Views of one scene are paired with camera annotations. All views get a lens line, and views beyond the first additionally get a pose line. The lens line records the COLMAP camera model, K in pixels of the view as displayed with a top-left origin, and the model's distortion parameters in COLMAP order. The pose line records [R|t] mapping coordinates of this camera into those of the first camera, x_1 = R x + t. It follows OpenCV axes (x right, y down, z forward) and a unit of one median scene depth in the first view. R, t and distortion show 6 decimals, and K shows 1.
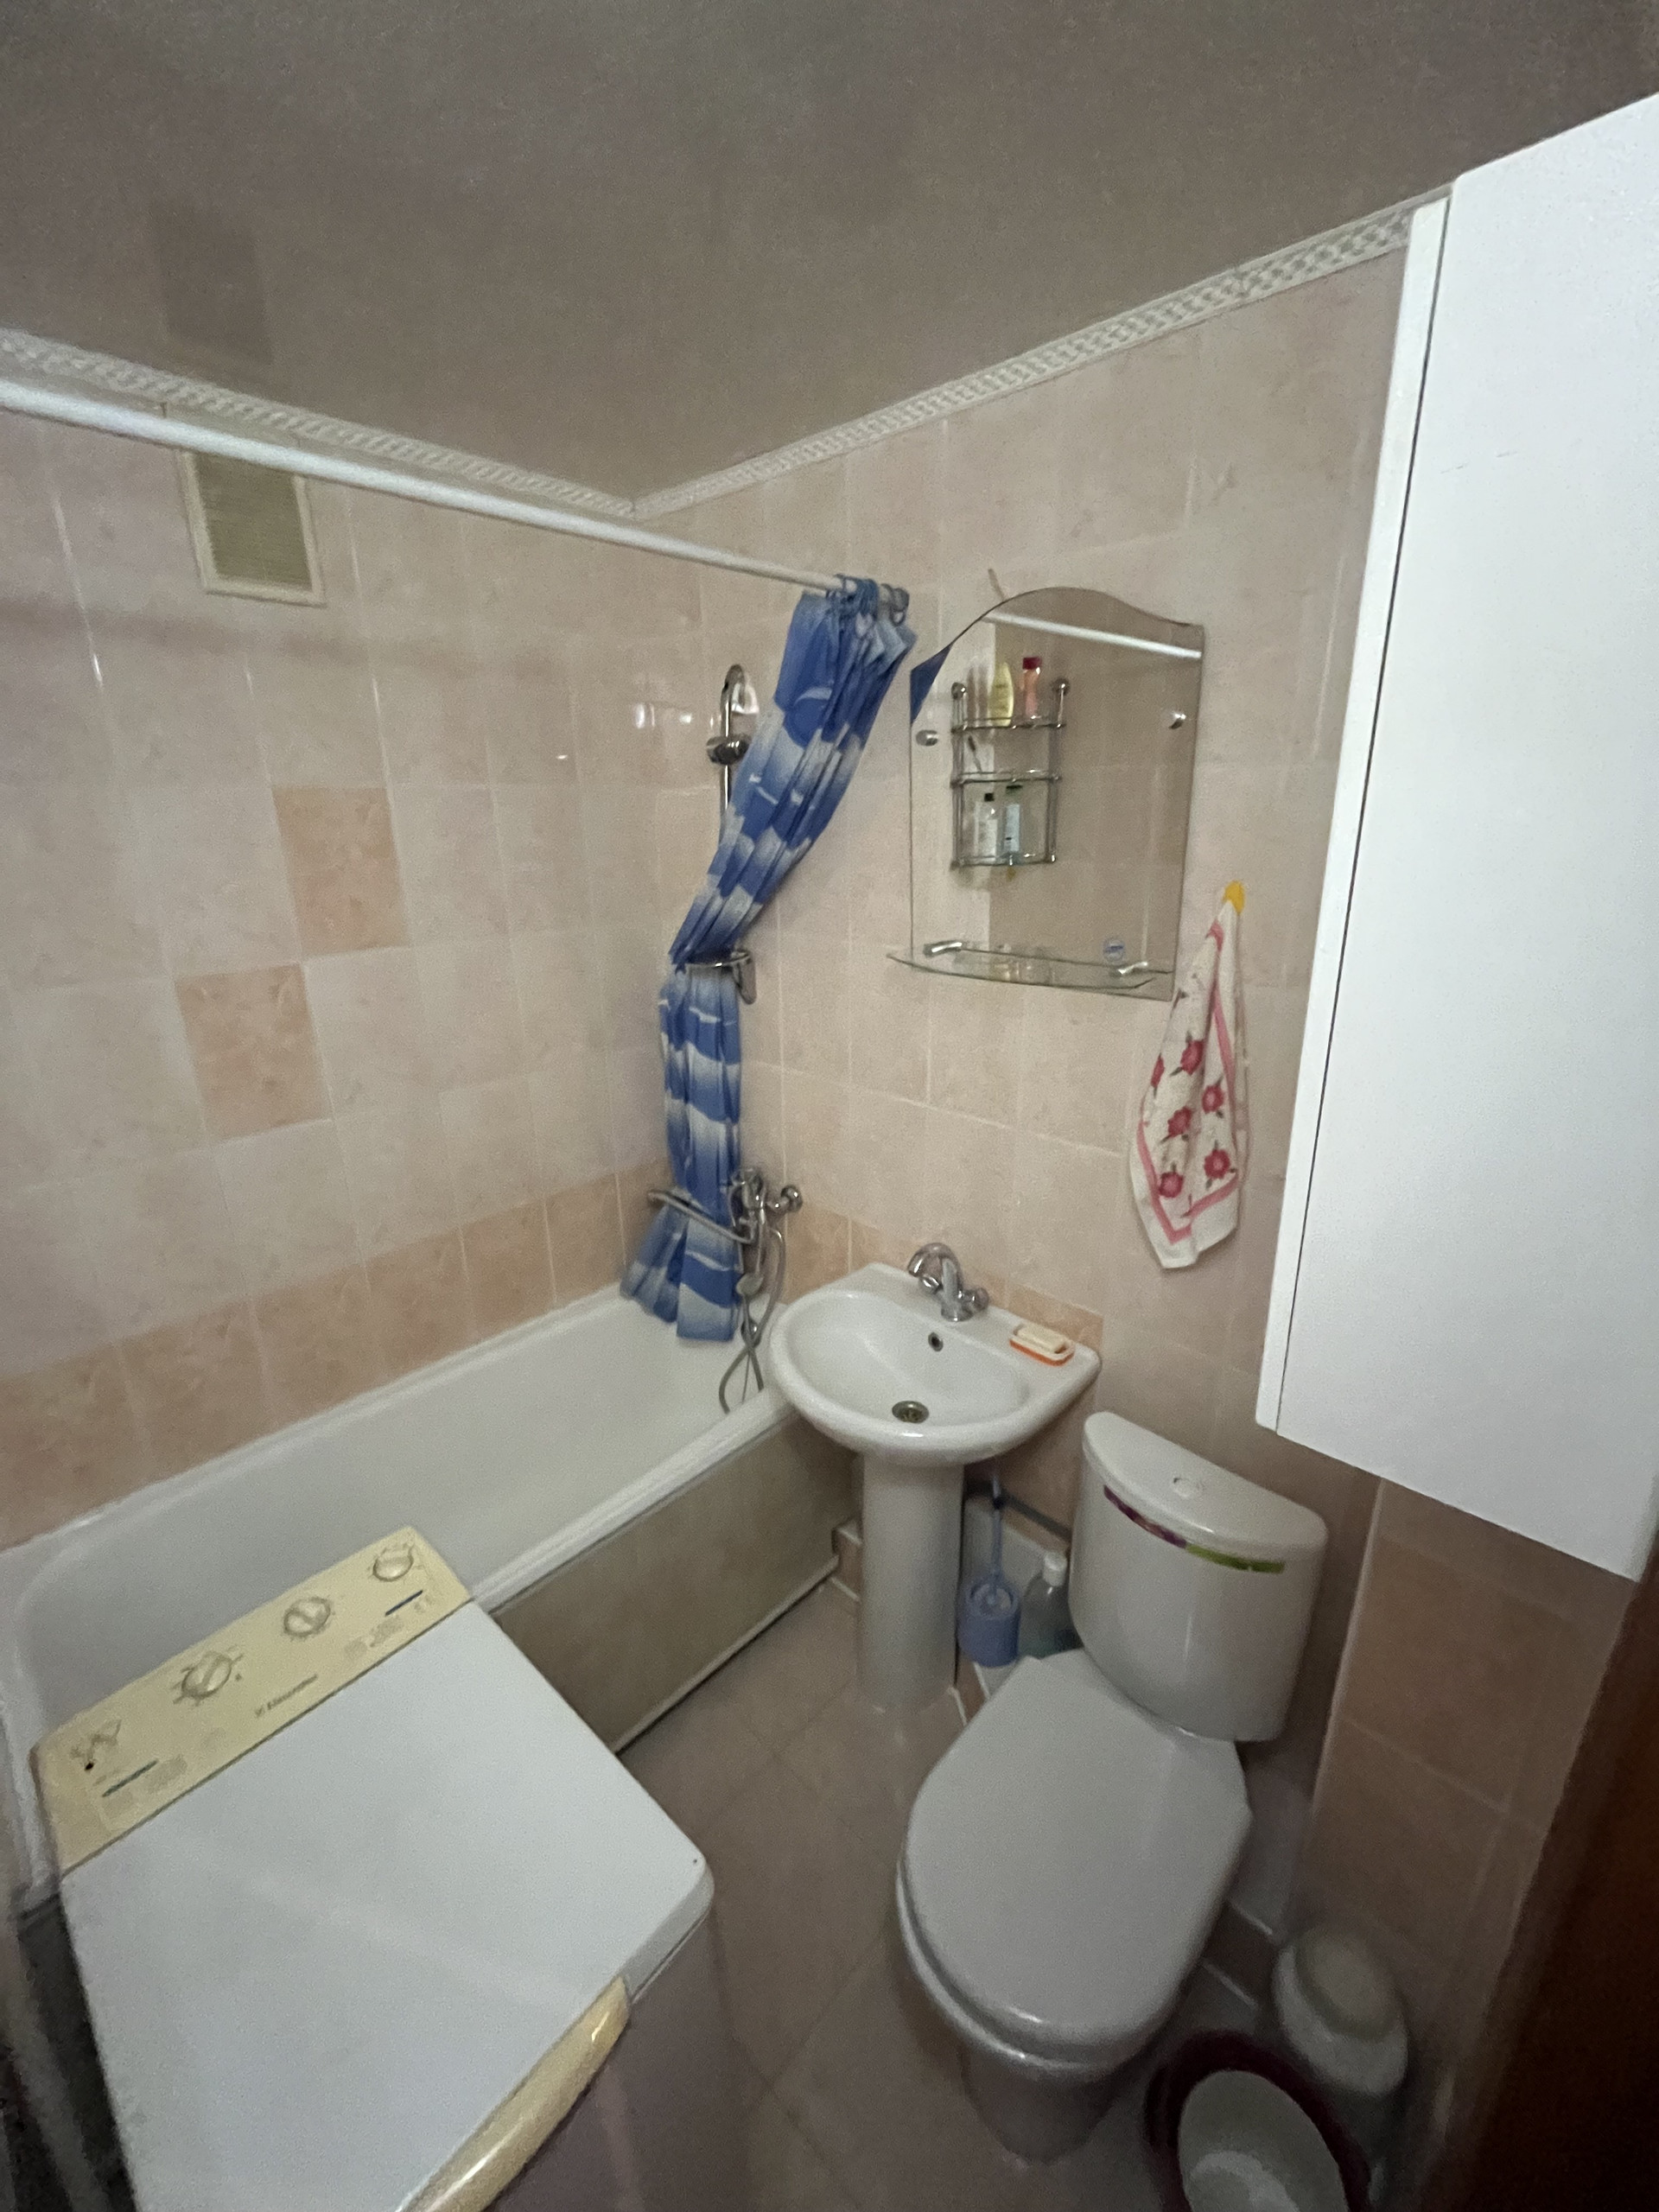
lens RADIAL K [[897.5, 0, 830.3], [0, 897.5, 1104.5], [0, 0, 1]] dist [0.020298, -0.000728]
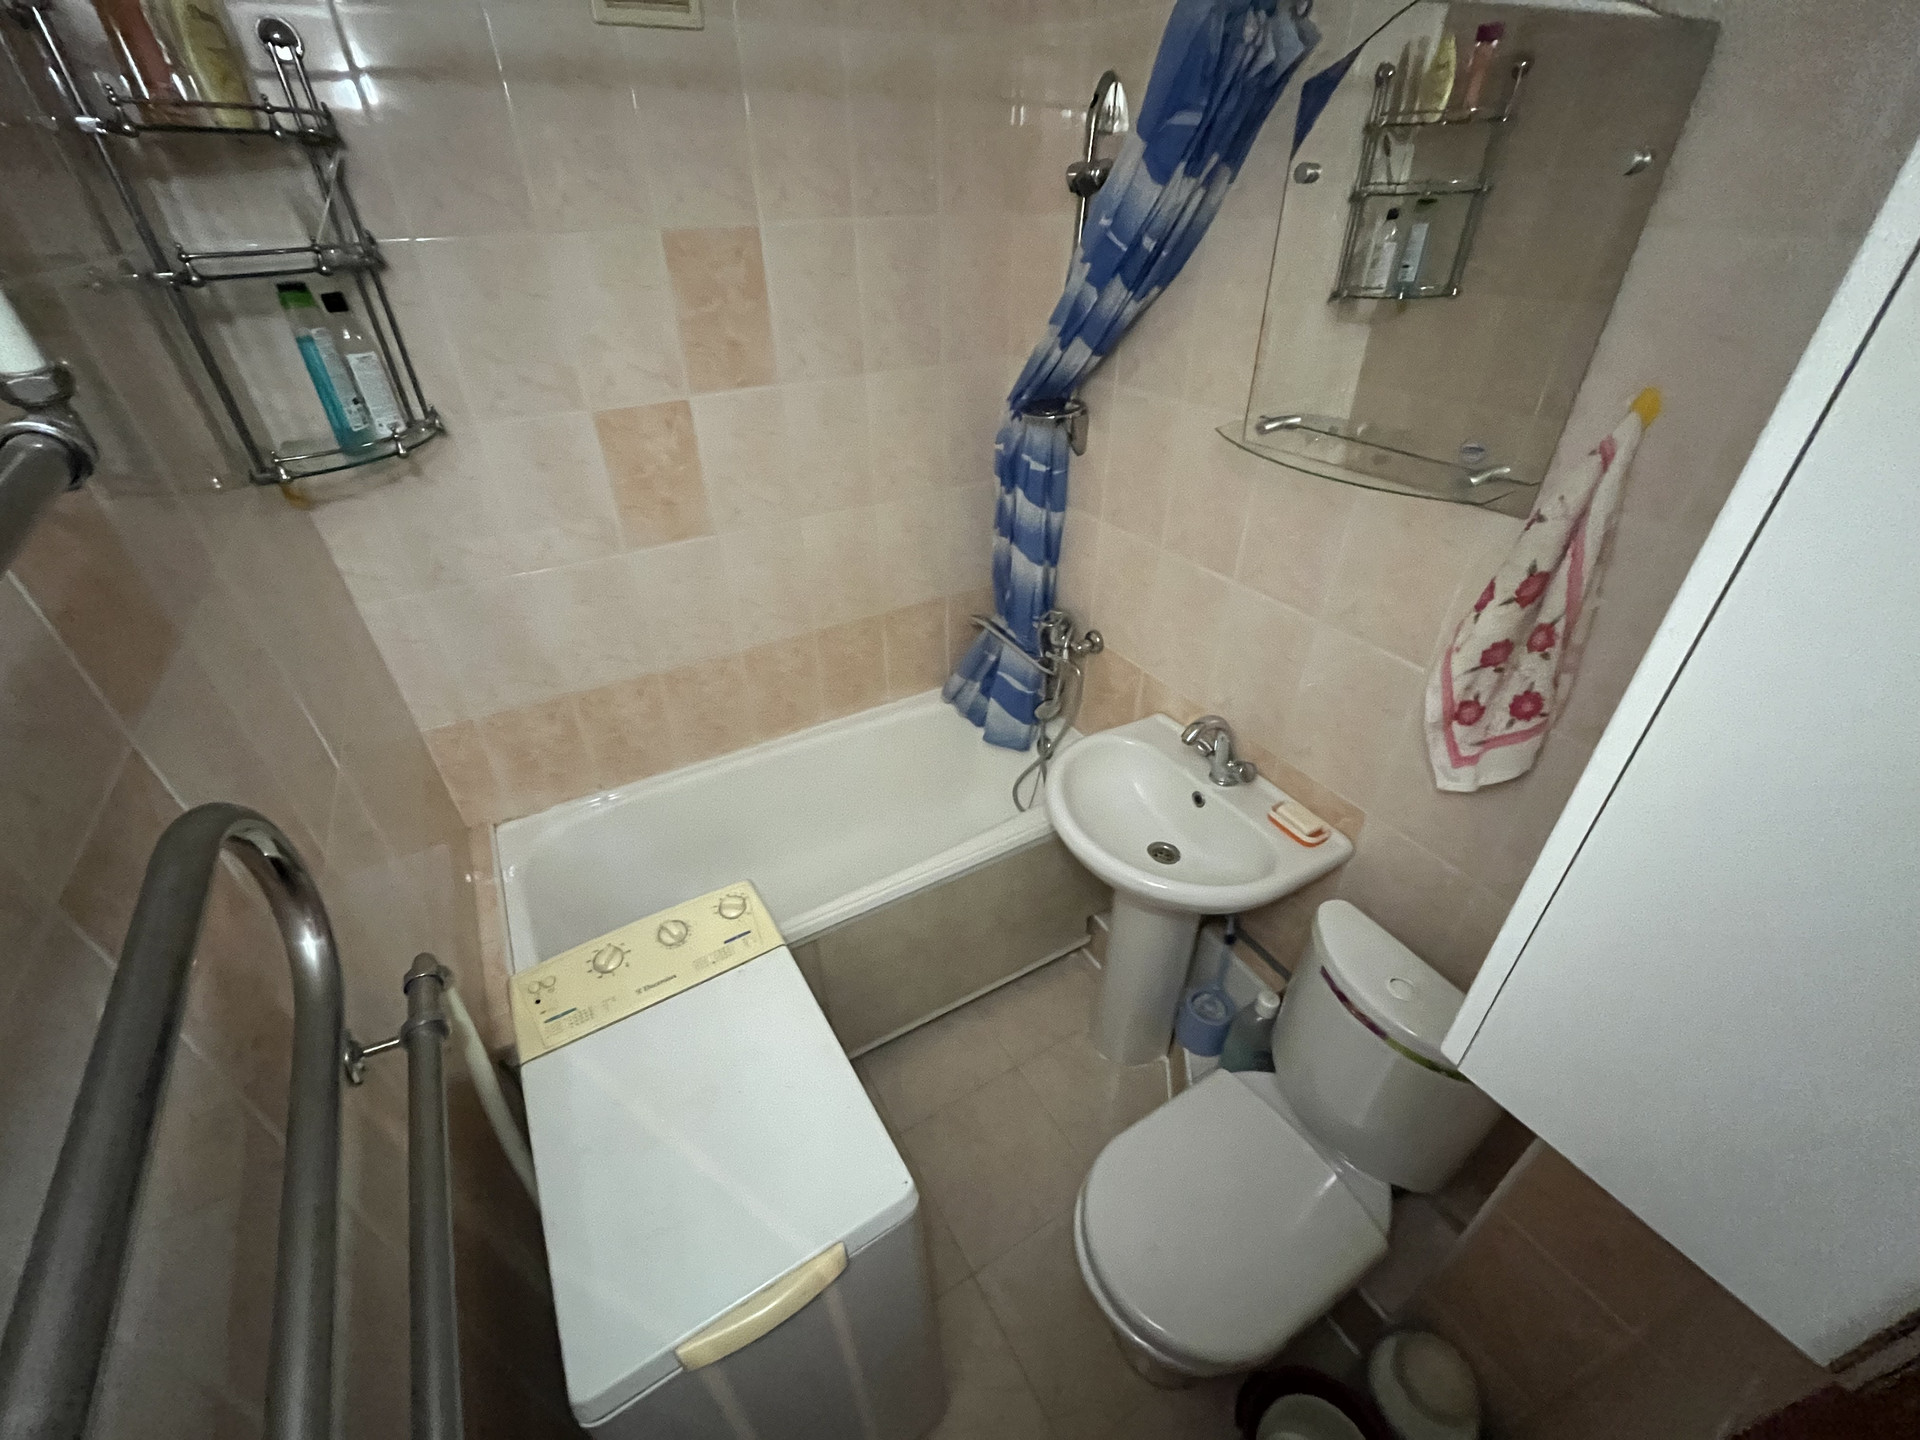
lens RADIAL K [[779.1, 0, 955.5], [0, 779.1, 716.9], [0, 0, 1]] dist [0.020298, -0.000728]
pose [[0.958376, 0.162099, -0.235029, 0.042747], [-0.091245, 0.953921, 0.285847, -0.085452], [0.270535, -0.252504, 0.929006, 0.056952]]
